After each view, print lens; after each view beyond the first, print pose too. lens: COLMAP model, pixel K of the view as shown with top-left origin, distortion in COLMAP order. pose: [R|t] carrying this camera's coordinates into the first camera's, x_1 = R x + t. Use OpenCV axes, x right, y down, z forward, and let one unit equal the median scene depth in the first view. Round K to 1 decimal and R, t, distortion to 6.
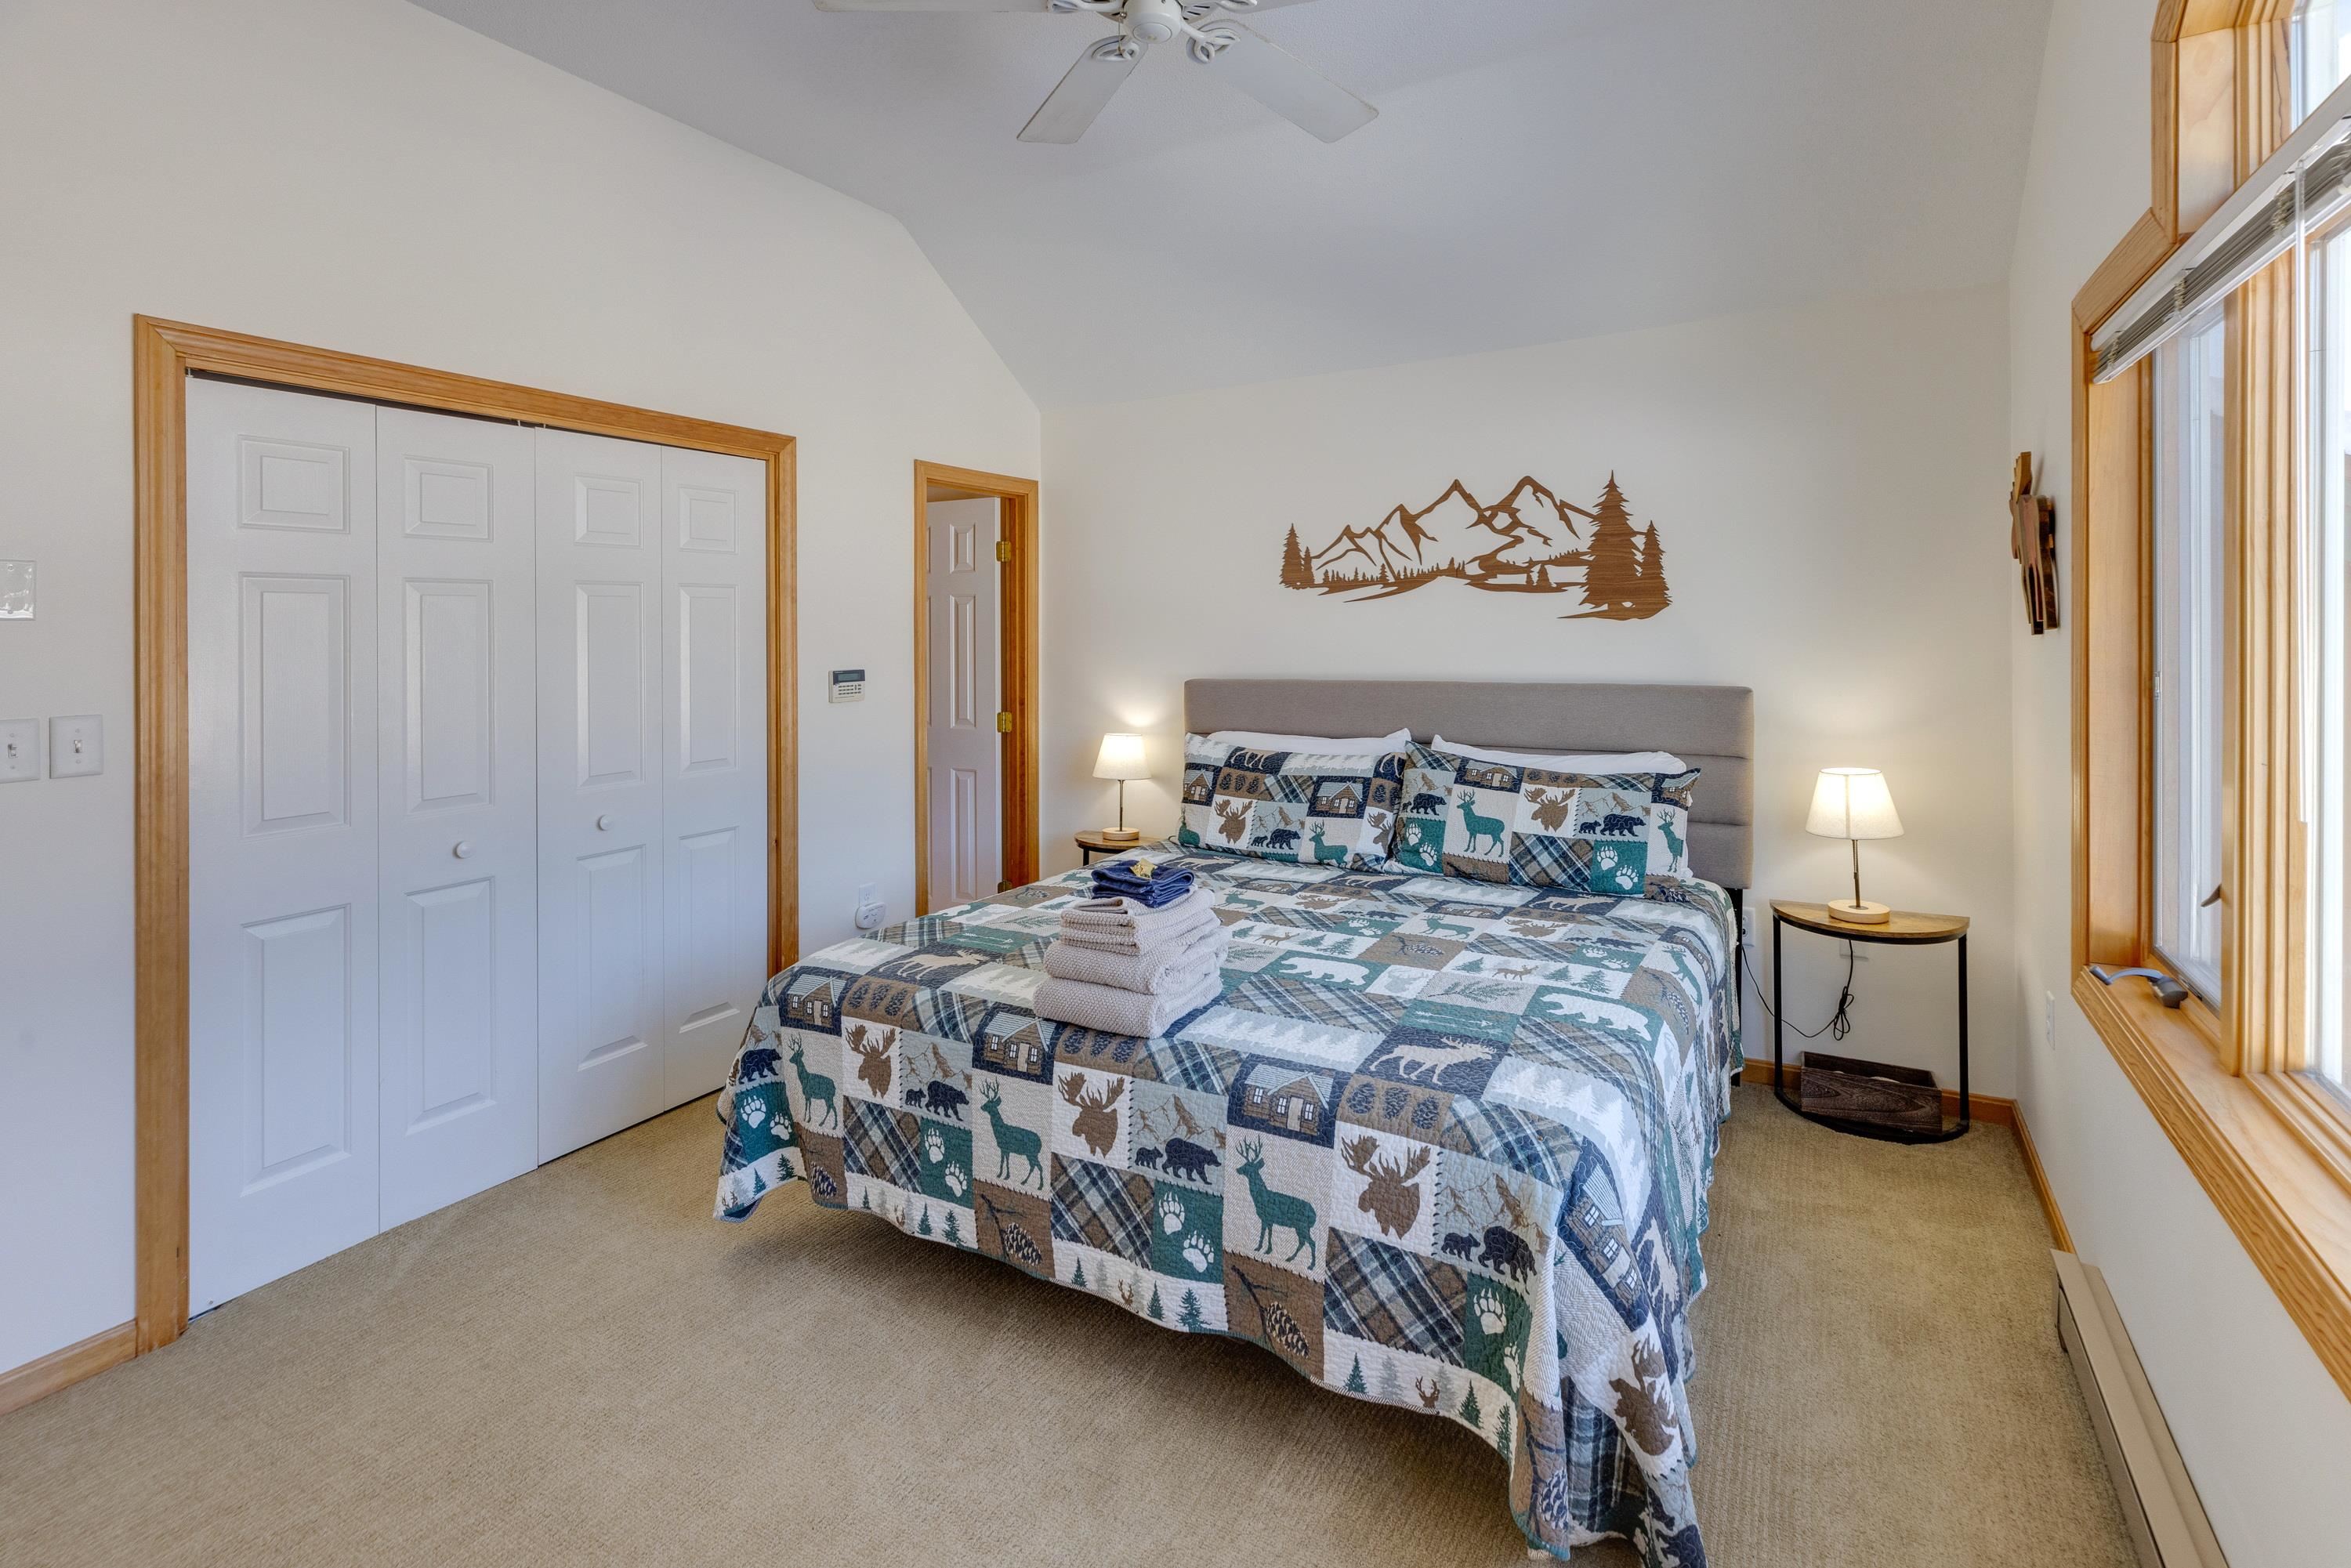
lens RADIAL K [[1093.8, 0, 1193.2], [0, 1093.8, 639.2], [0, 0, 1]] dist [0.000895, 0.000056]
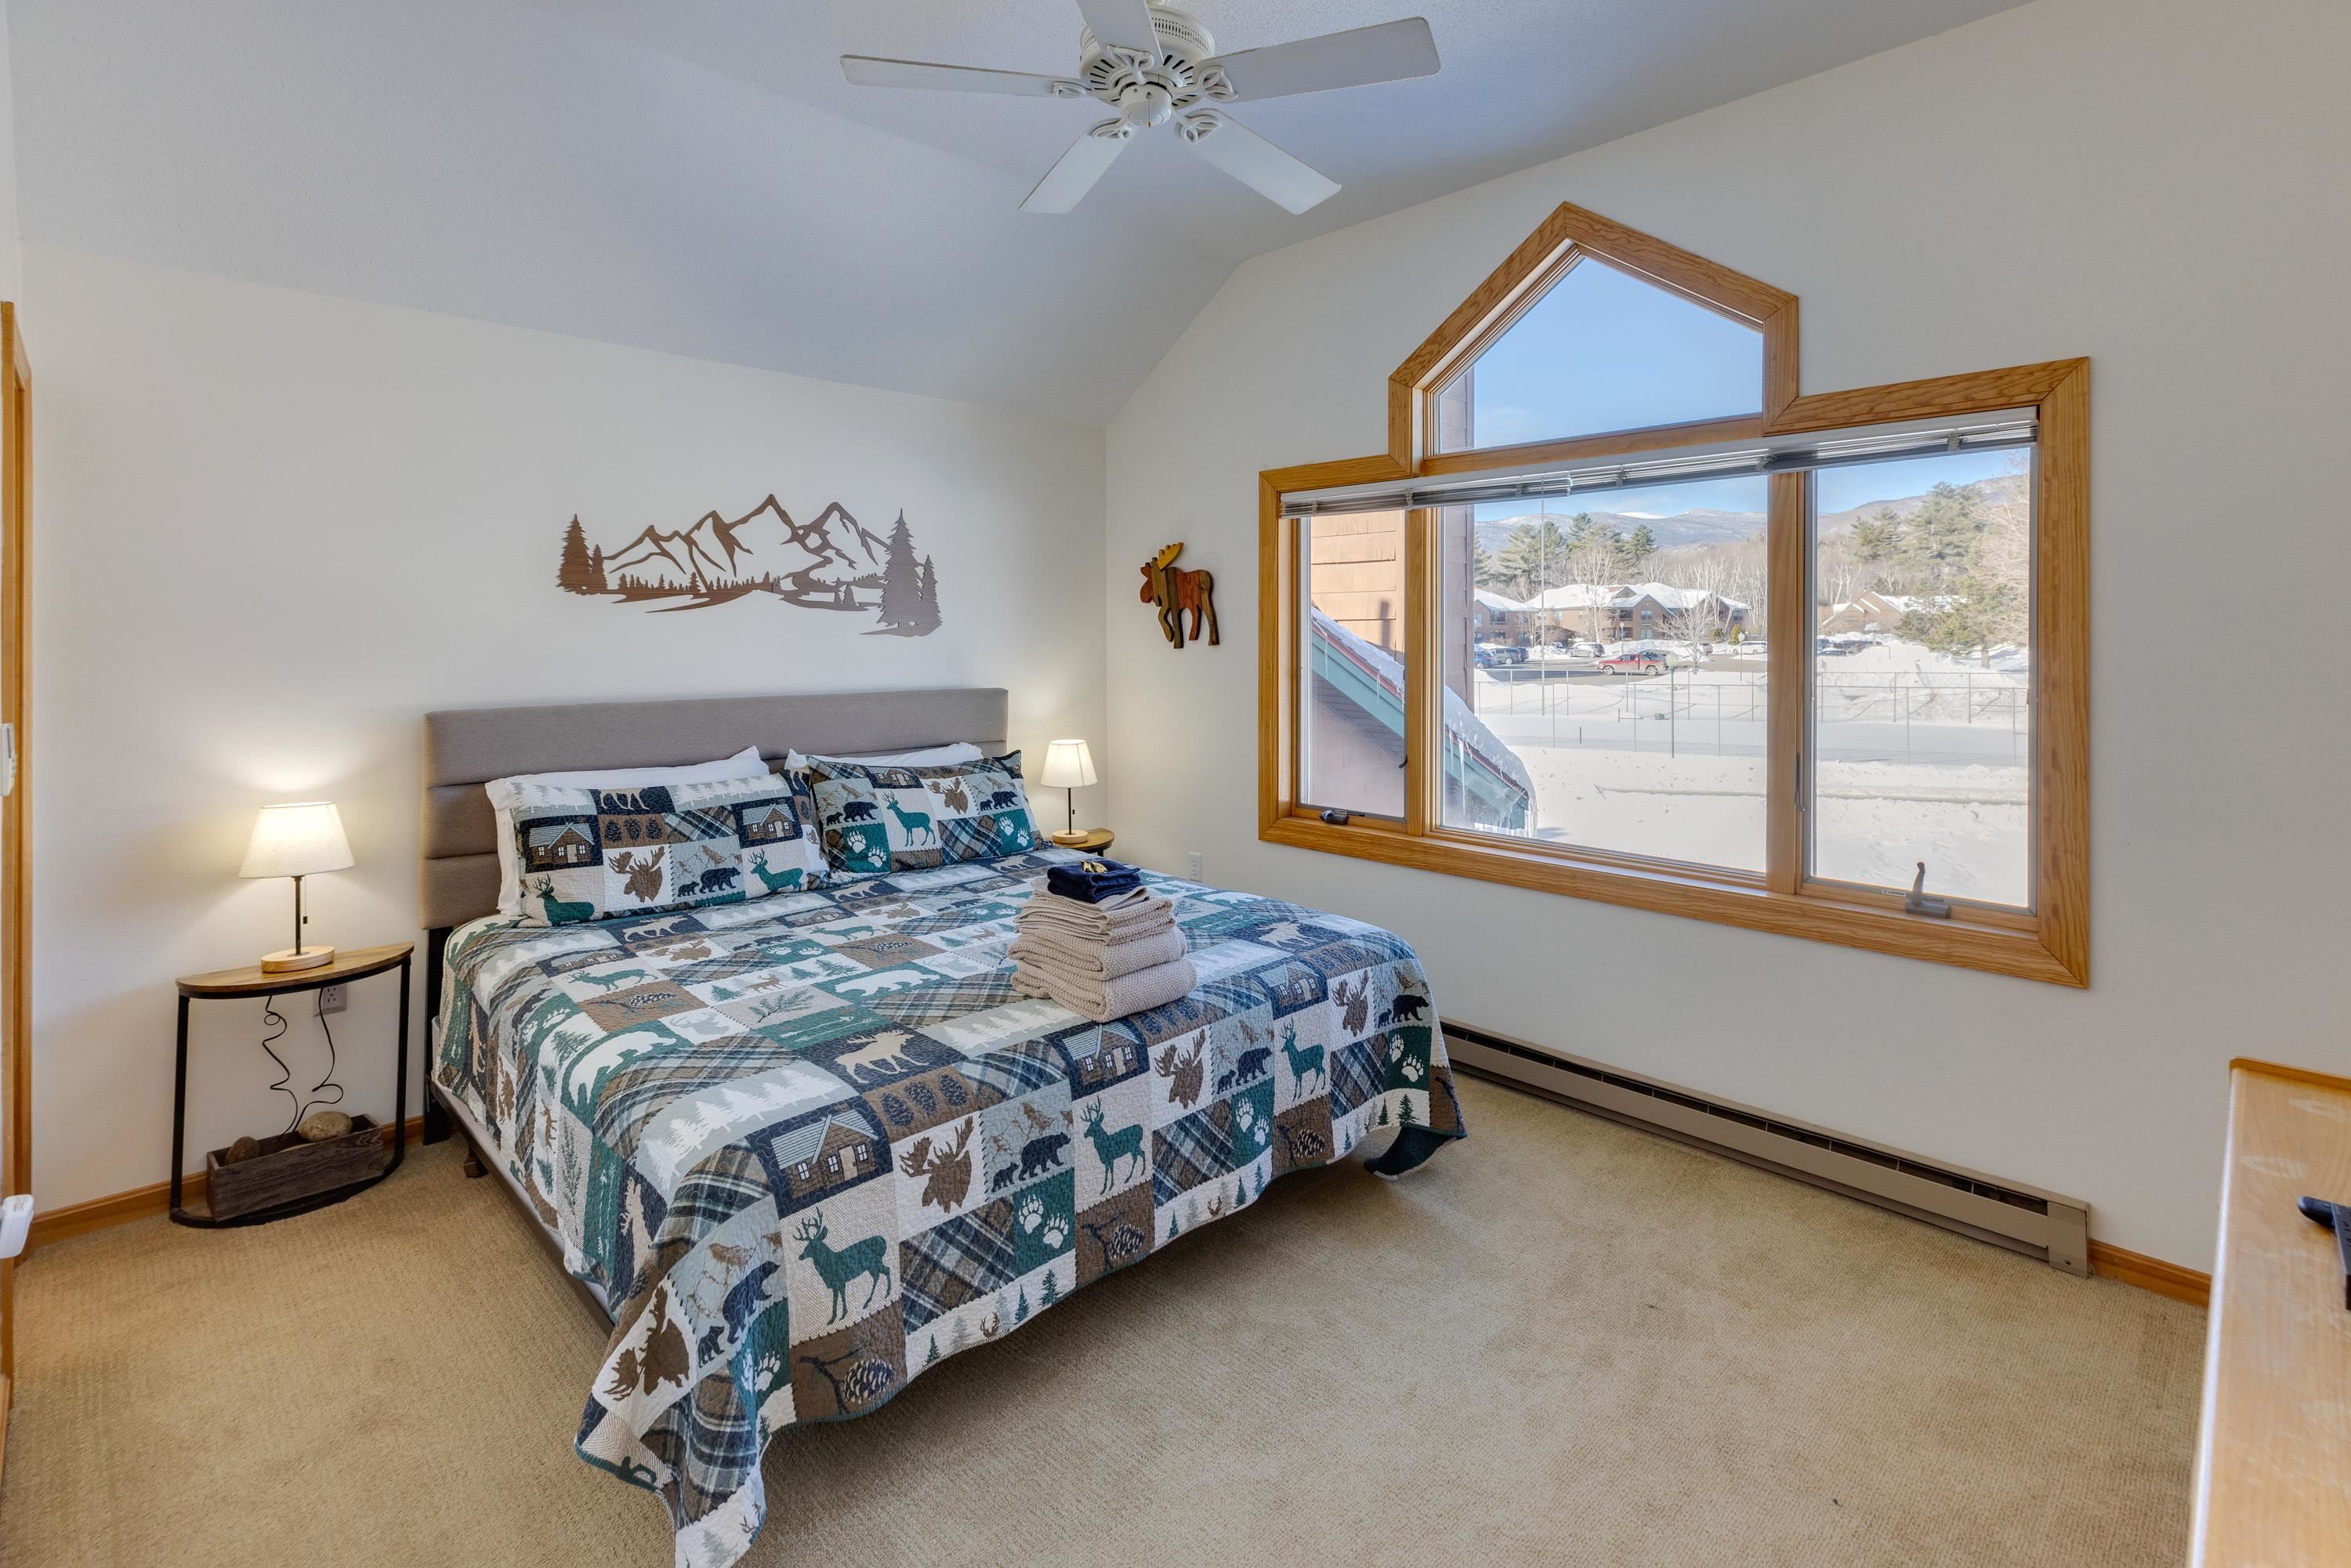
lens RADIAL K [[1093.8, 0, 1193.2], [0, 1093.8, 639.2], [0, 0, 1]] dist [0.000895, 0.000056]
pose [[0.271334, 0.006016, 0.962466, -0.652978], [0.003969, 0.999965, -0.007370, -0.004492], [-0.962477, 0.005820, 0.271301, 0.375750]]
